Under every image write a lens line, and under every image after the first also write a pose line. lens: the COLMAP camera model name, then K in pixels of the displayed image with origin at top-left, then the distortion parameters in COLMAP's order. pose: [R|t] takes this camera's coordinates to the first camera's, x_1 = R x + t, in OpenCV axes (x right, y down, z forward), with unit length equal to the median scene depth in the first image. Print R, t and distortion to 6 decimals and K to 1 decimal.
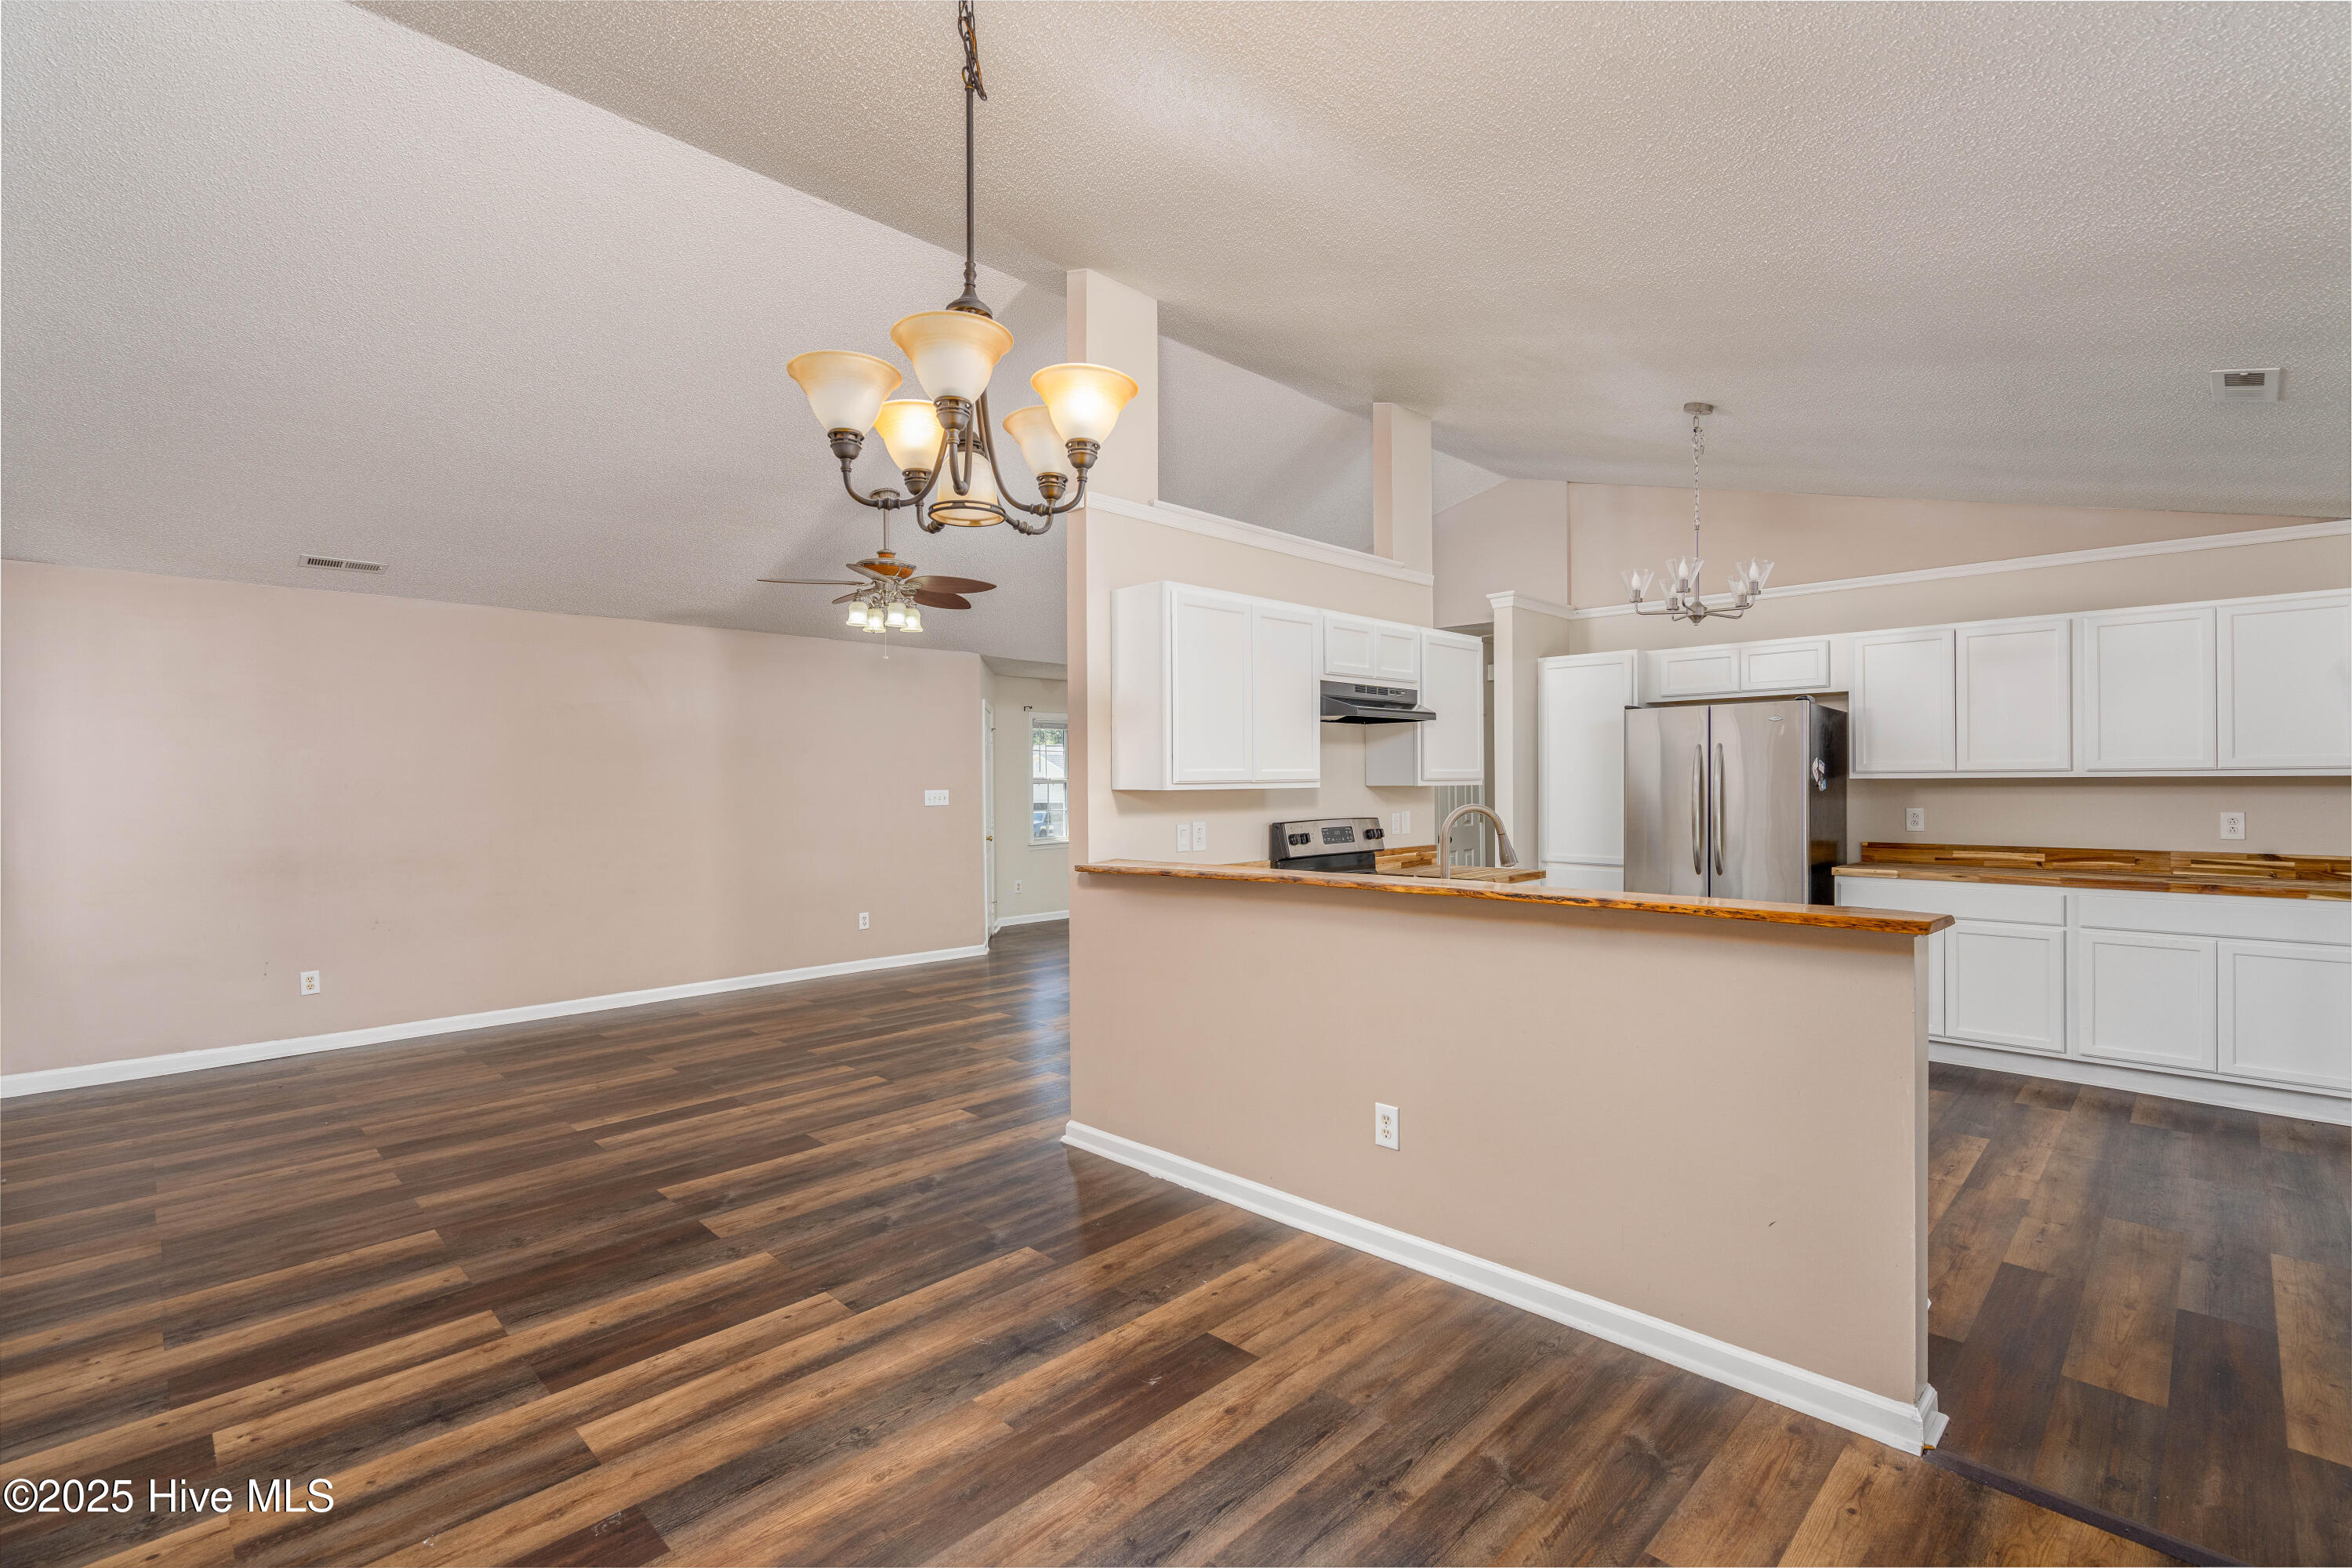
lens RADIAL K [[1045.4, 0, 1176.0], [0, 1045.4, 784.0], [0, 0, 1]] dist [-0.000459, 0.000081]
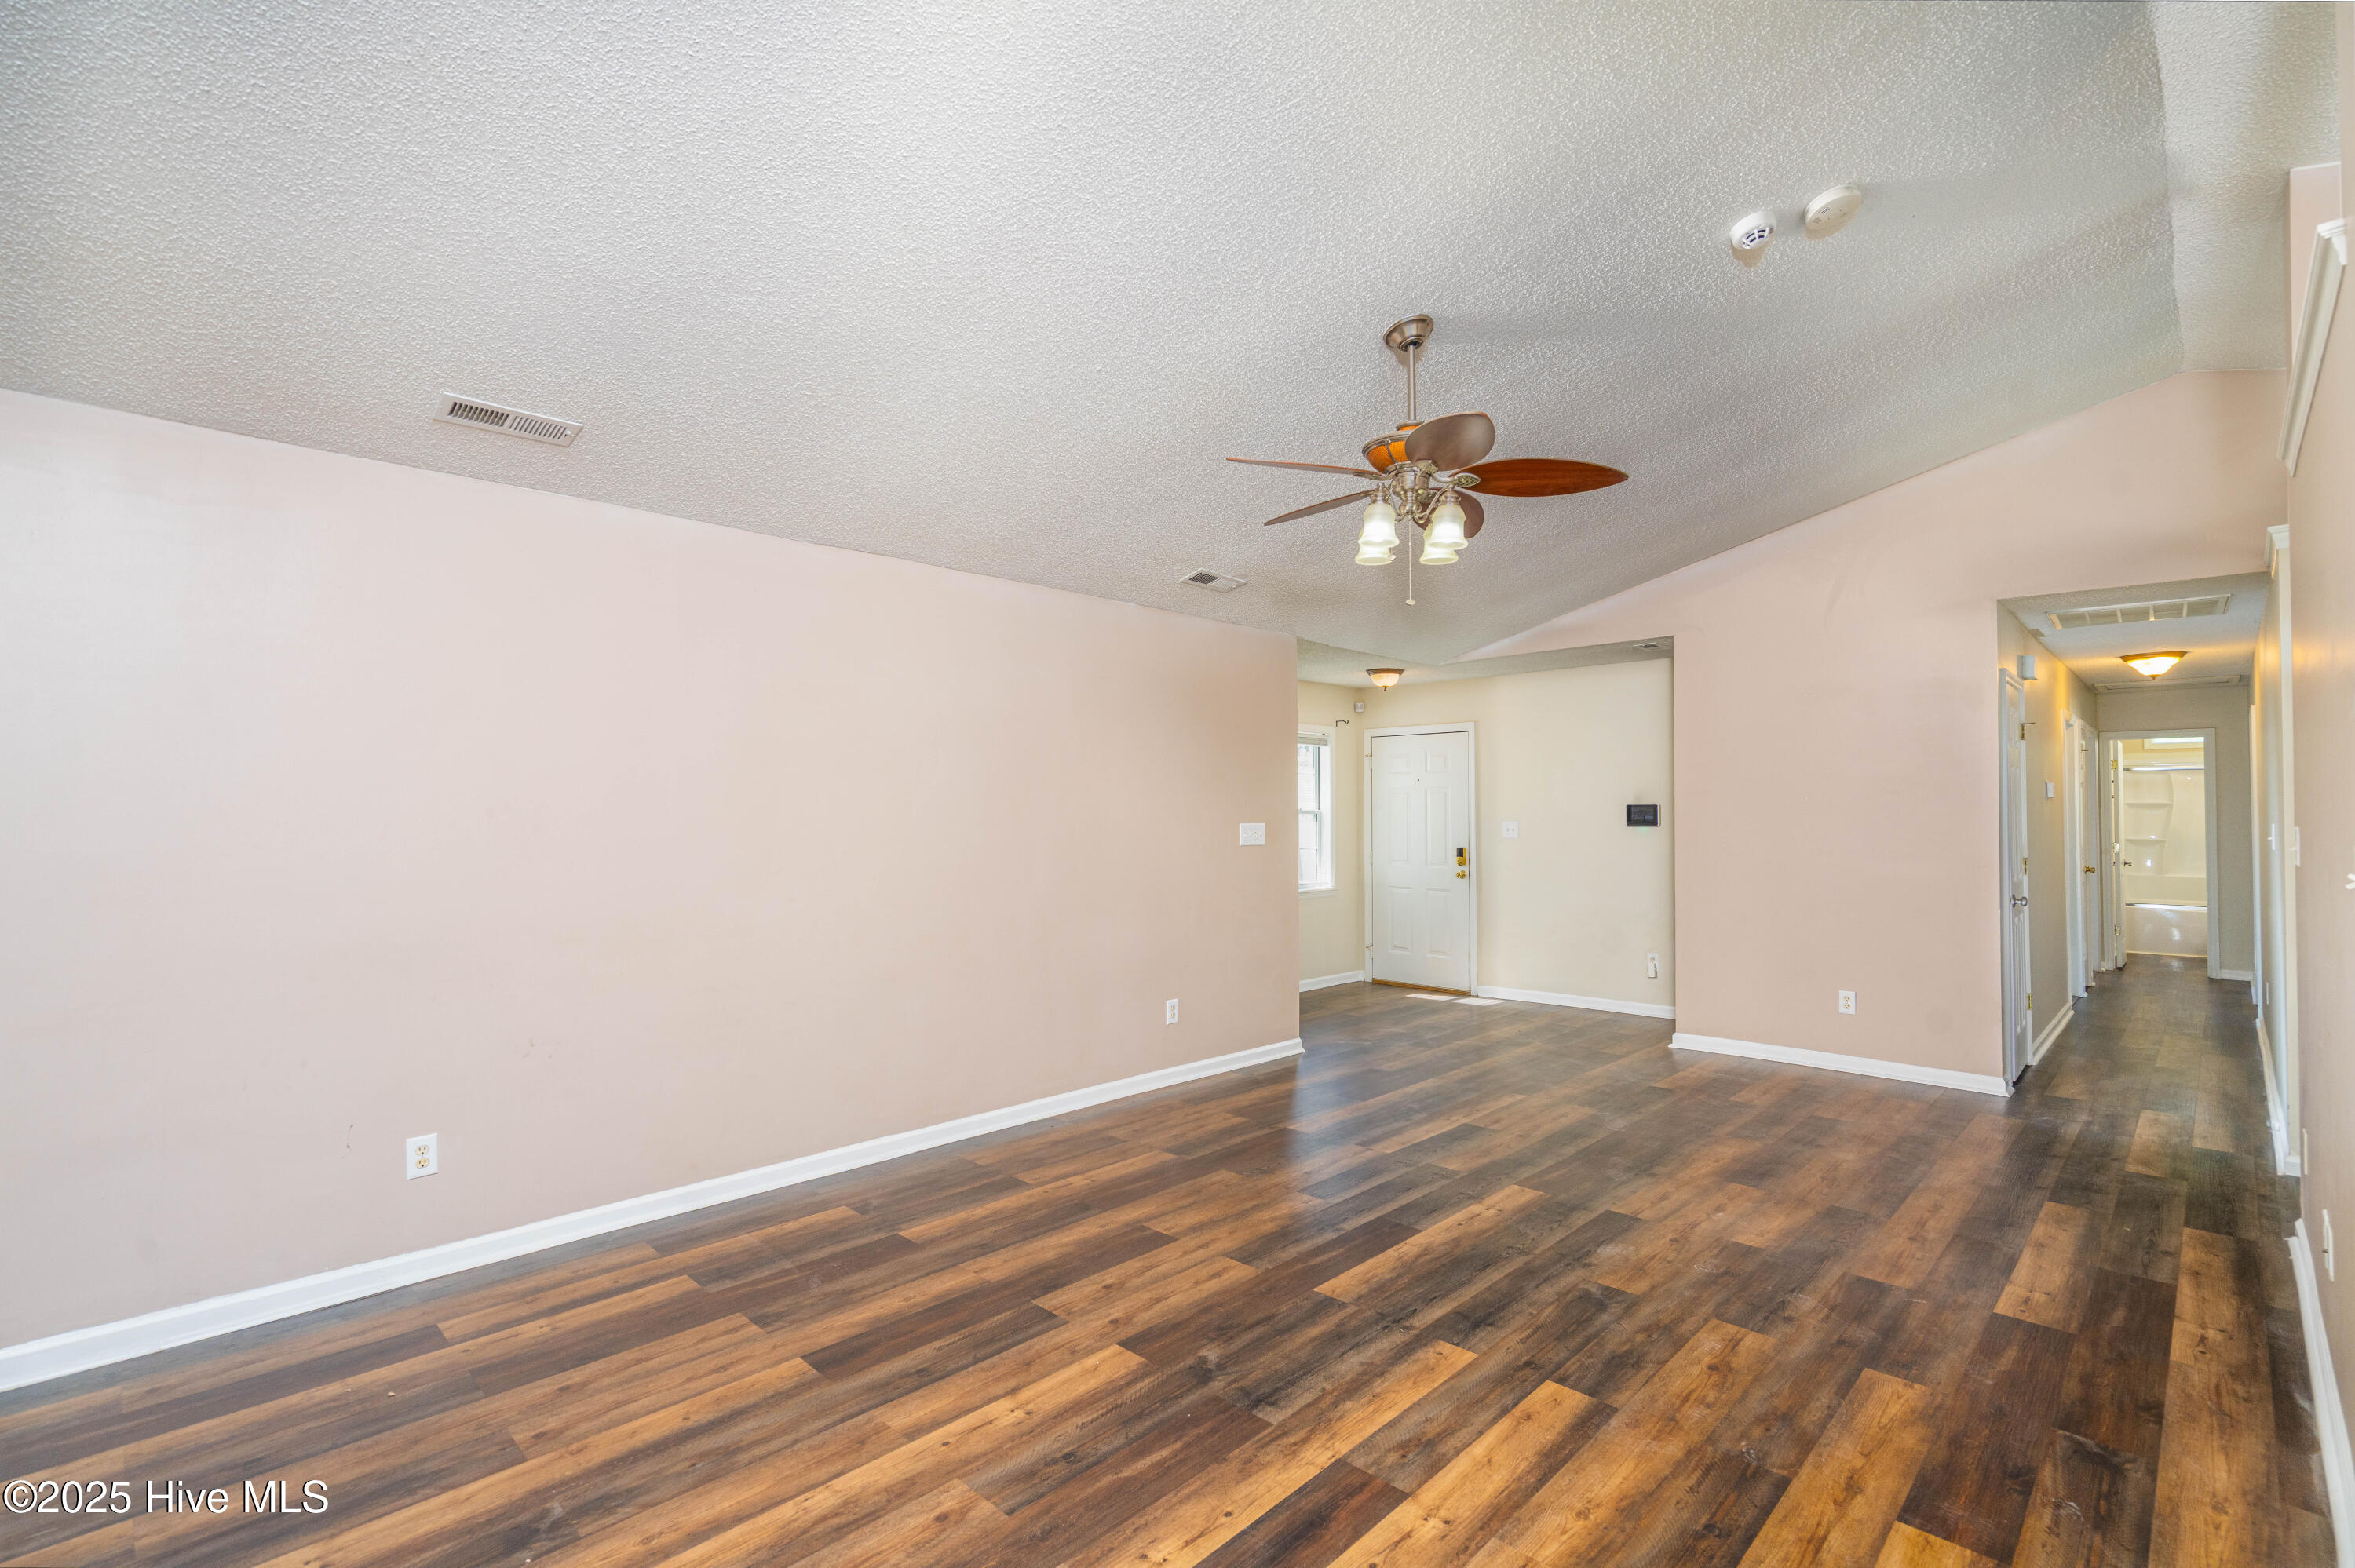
lens RADIAL K [[1057.6, 0, 1181.2], [0, 1057.6, 791.2], [0, 0, 1]] dist [-0.003215, -0.000217]
pose [[0.999978, 0.005665, 0.003445, -0.624255], [-0.005587, 0.999735, -0.022326, -0.000024], [-0.003570, 0.022306, 0.999745, 0.623629]]
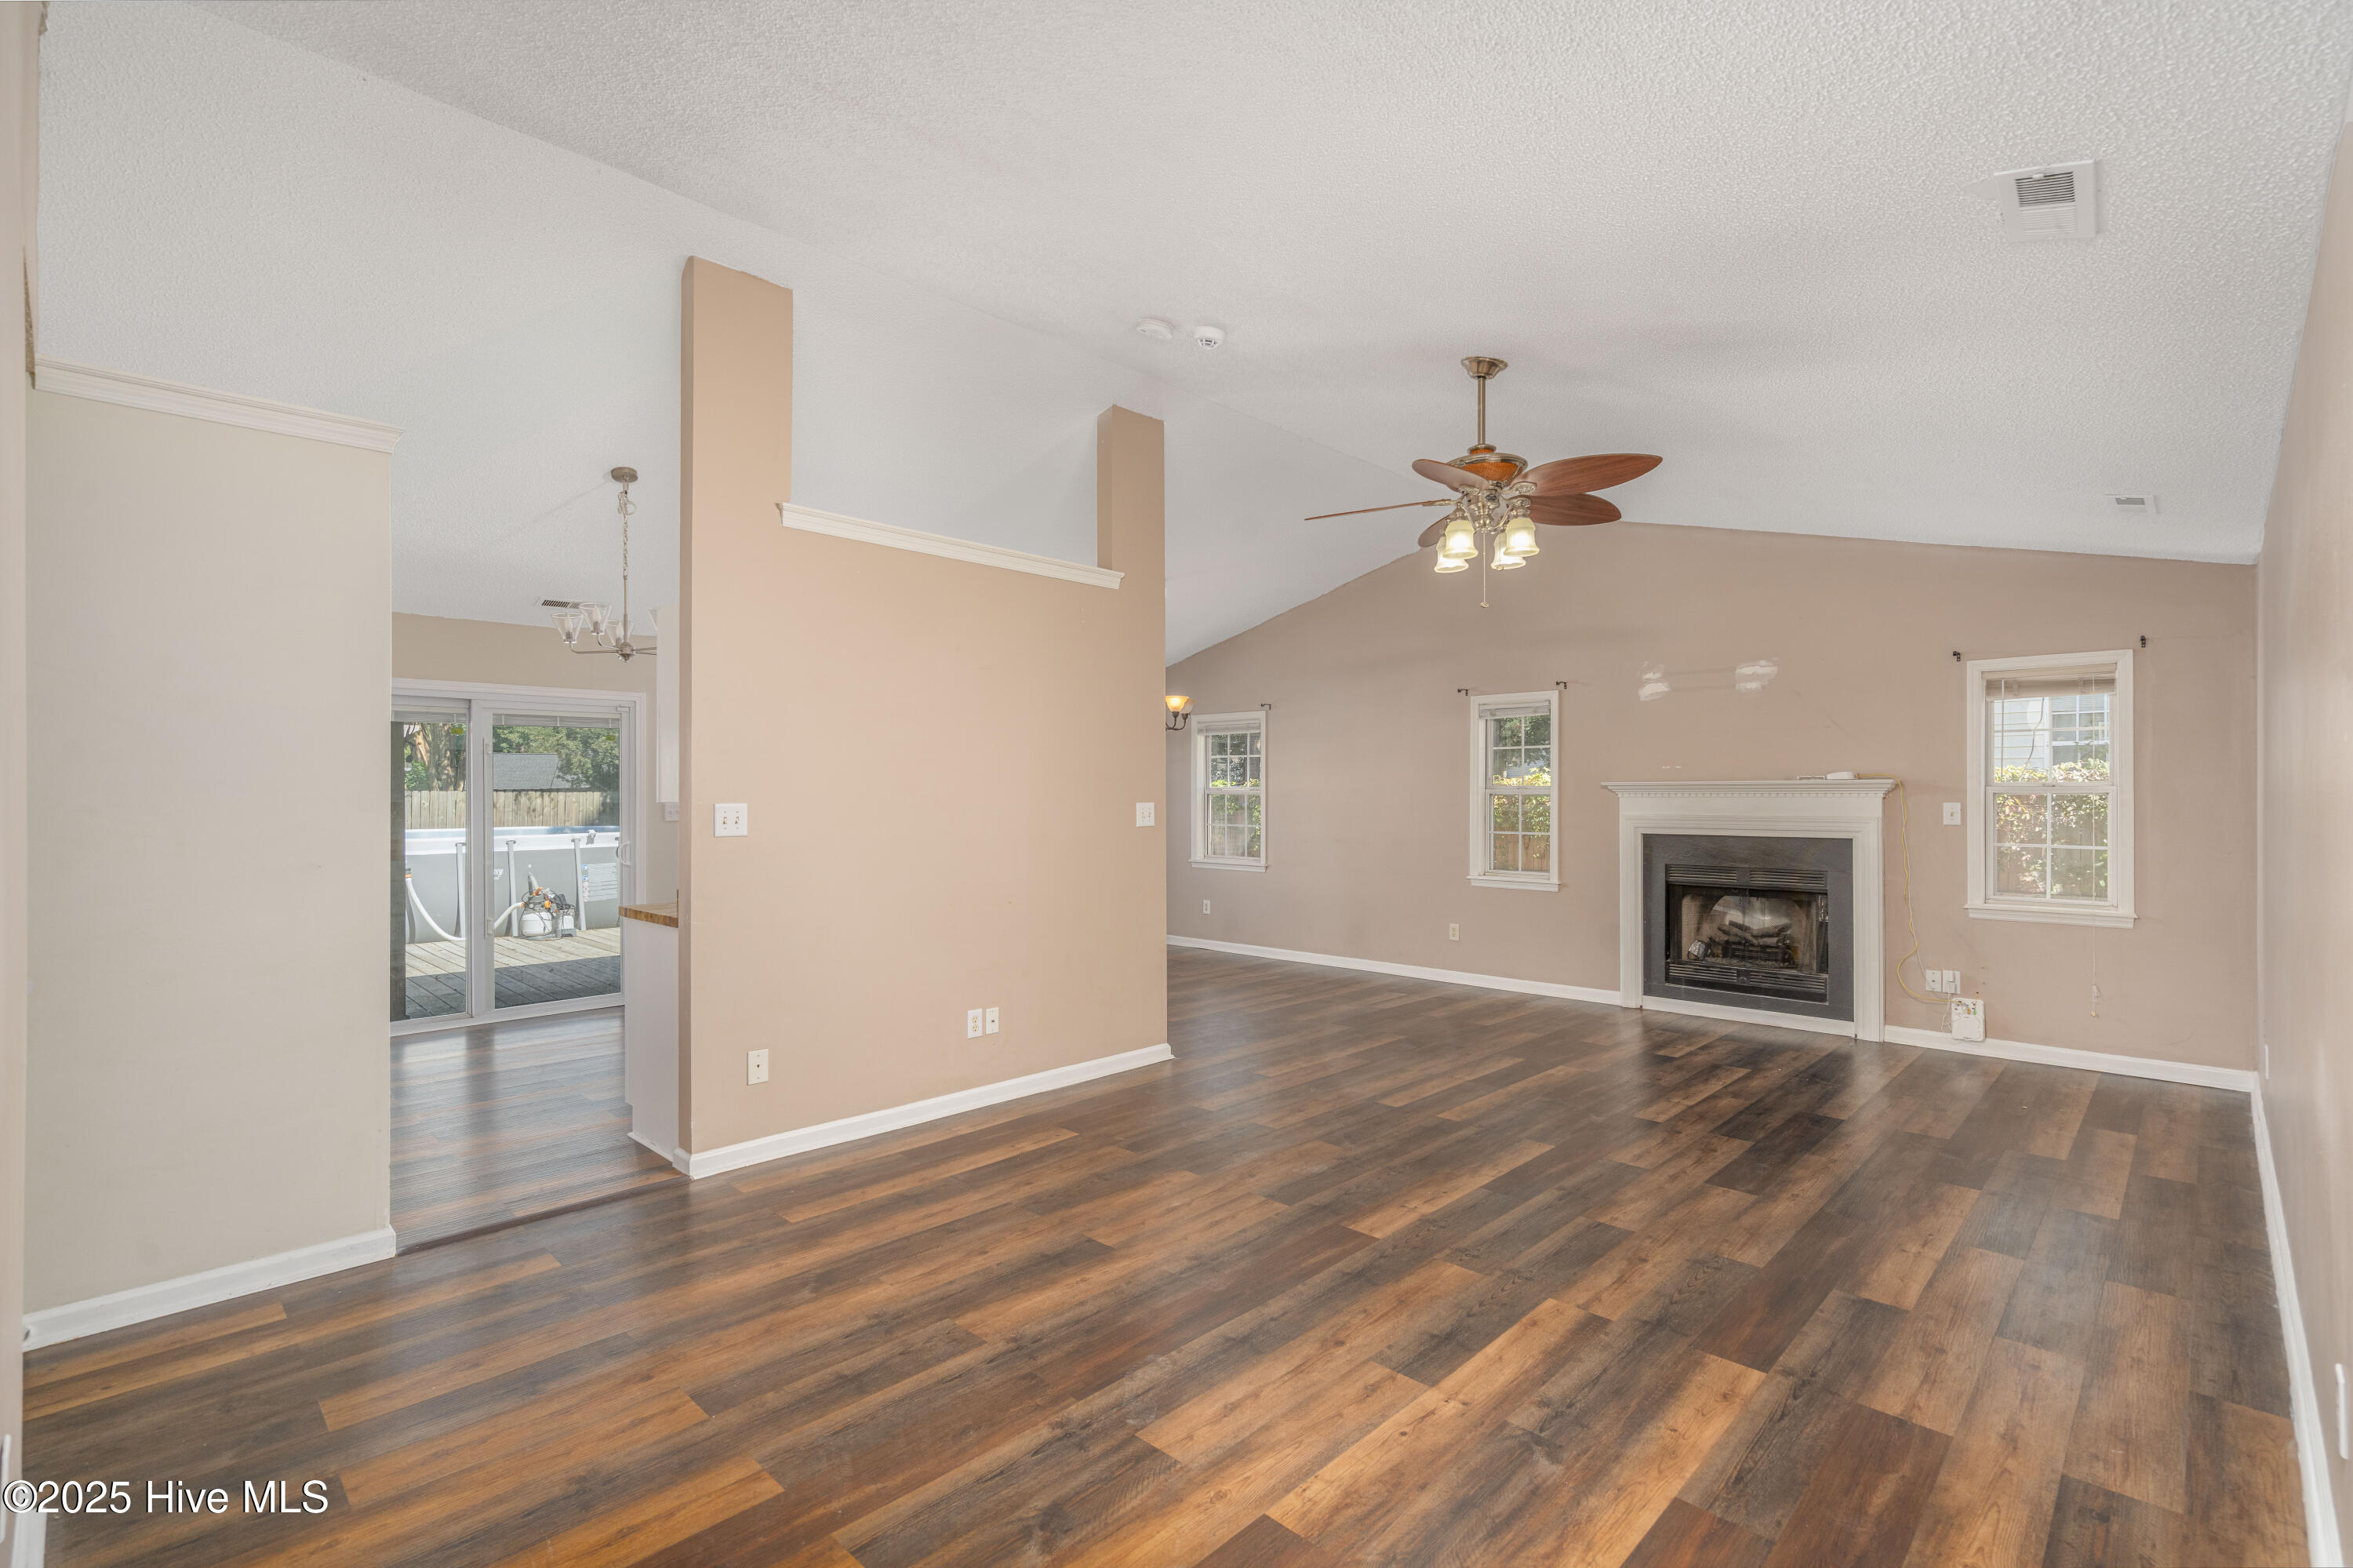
lens RADIAL K [[1056.9, 0, 1180.2], [0, 1056.9, 791.2], [0, 0, 1]] dist [-0.003215, -0.000217]
pose [[-0.999924, 0.008965, -0.008512, -0.115858], [0.008997, 0.999953, -0.003725, -0.000766], [0.008478, -0.003801, -0.999957, 2.567540]]
